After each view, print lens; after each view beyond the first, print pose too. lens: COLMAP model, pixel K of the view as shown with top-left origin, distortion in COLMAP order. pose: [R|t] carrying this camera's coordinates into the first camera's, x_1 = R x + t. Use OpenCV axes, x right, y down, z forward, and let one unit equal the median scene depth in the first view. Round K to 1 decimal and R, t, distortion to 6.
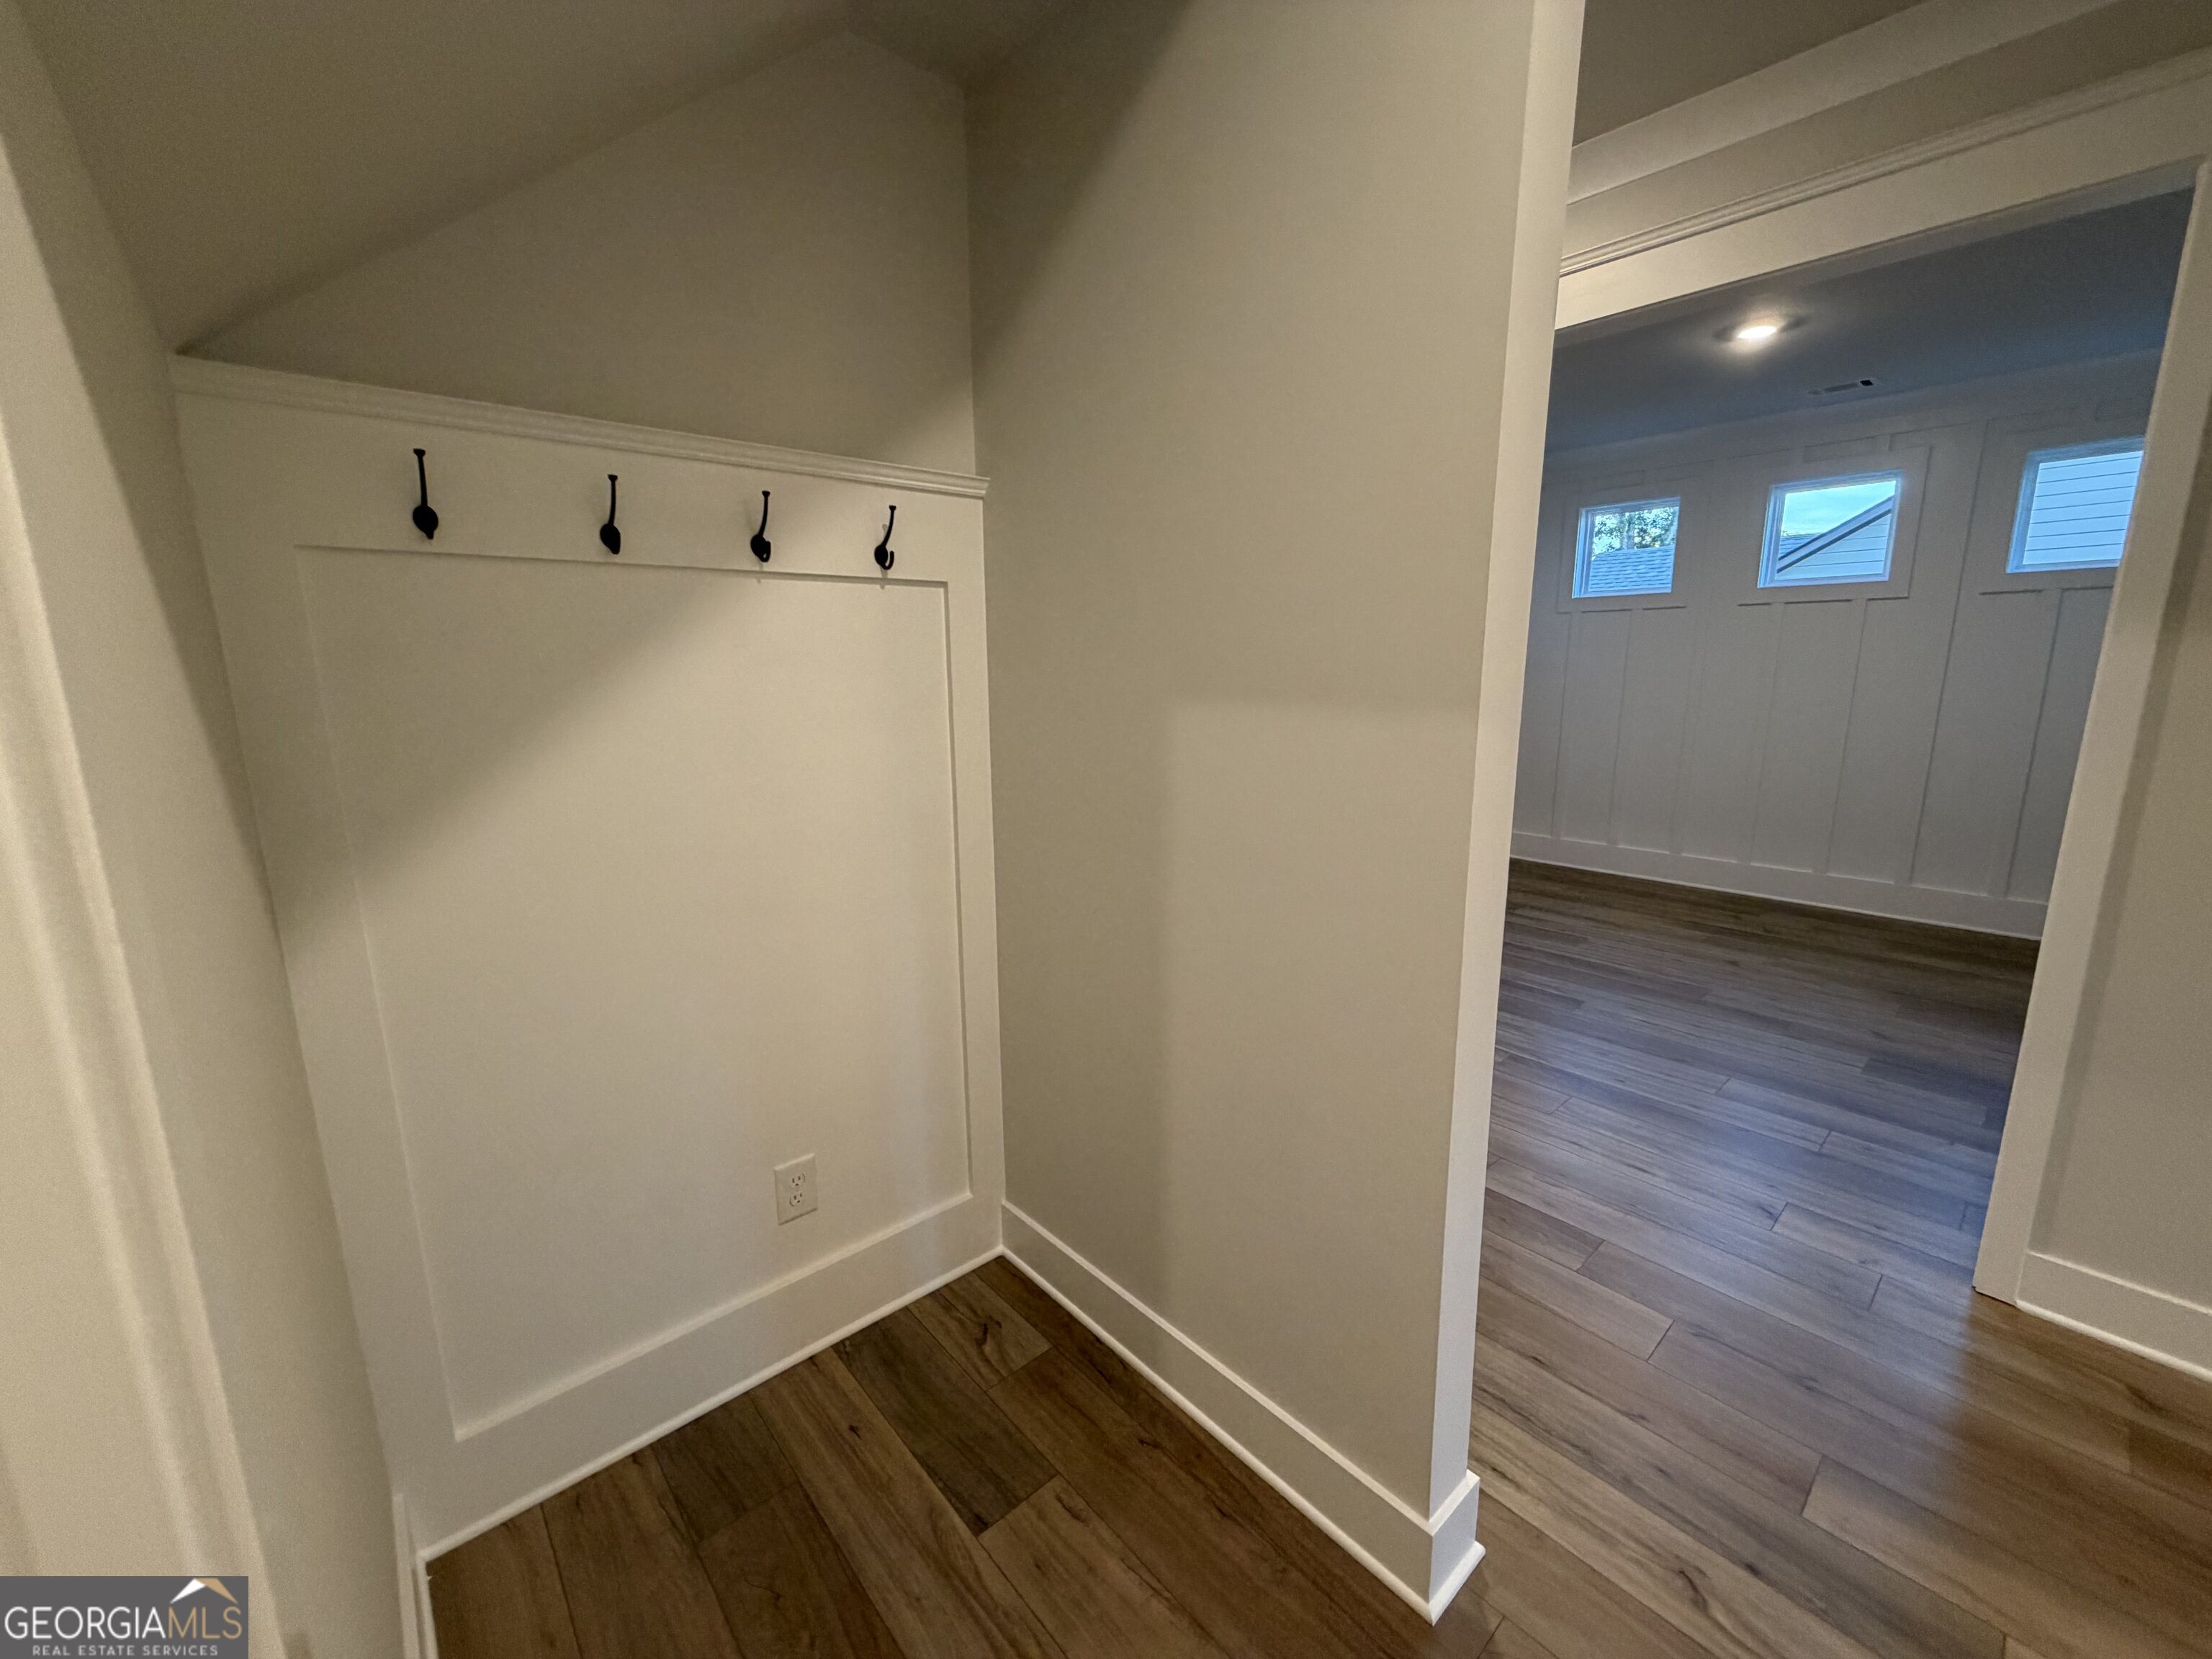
lens RADIAL K [[875.7, 0, 1106.0], [0, 875.7, 827.6], [0, 0, 1]] dist [-0.000270, -0.000301]
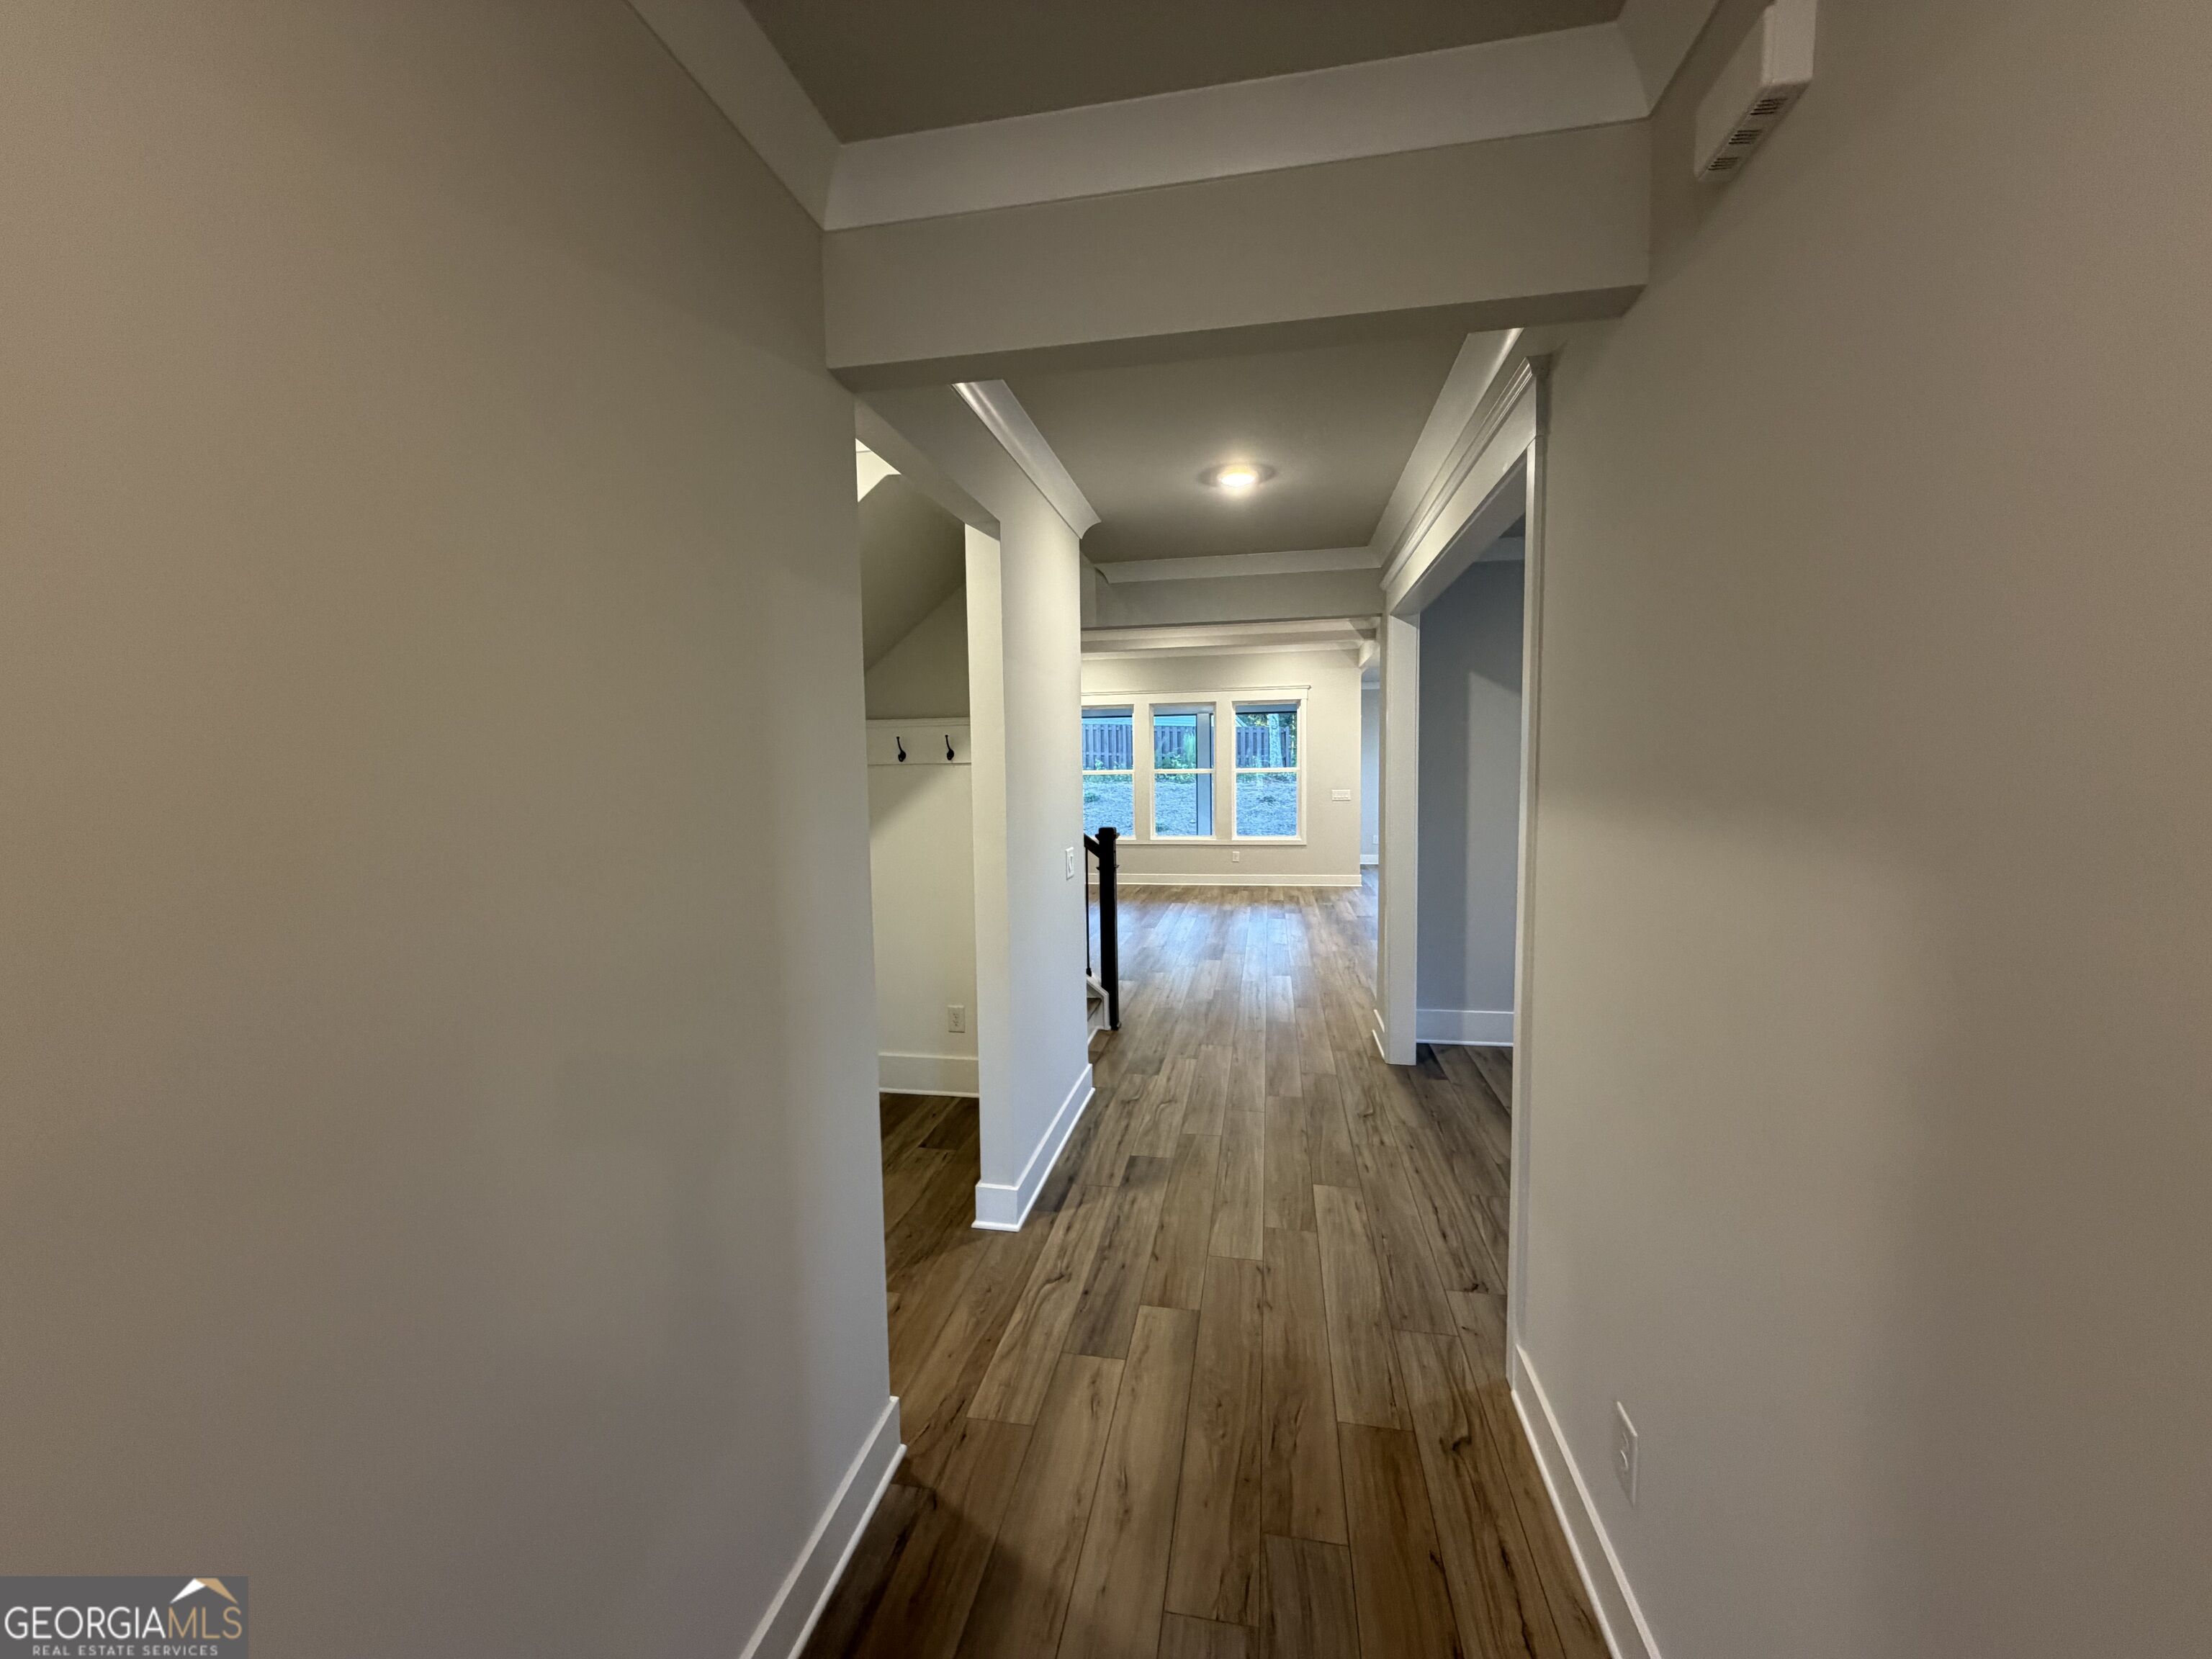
lens RADIAL K [[875.7, 0, 1102.7], [0, 875.7, 829.0], [0, 0, 1]] dist [-0.000270, -0.000301]
pose [[0.615877, 0.054763, -0.785937, 1.942793], [-0.142108, 0.988940, -0.042451, -0.050870], [0.774920, 0.137832, 0.616848, -0.236570]]
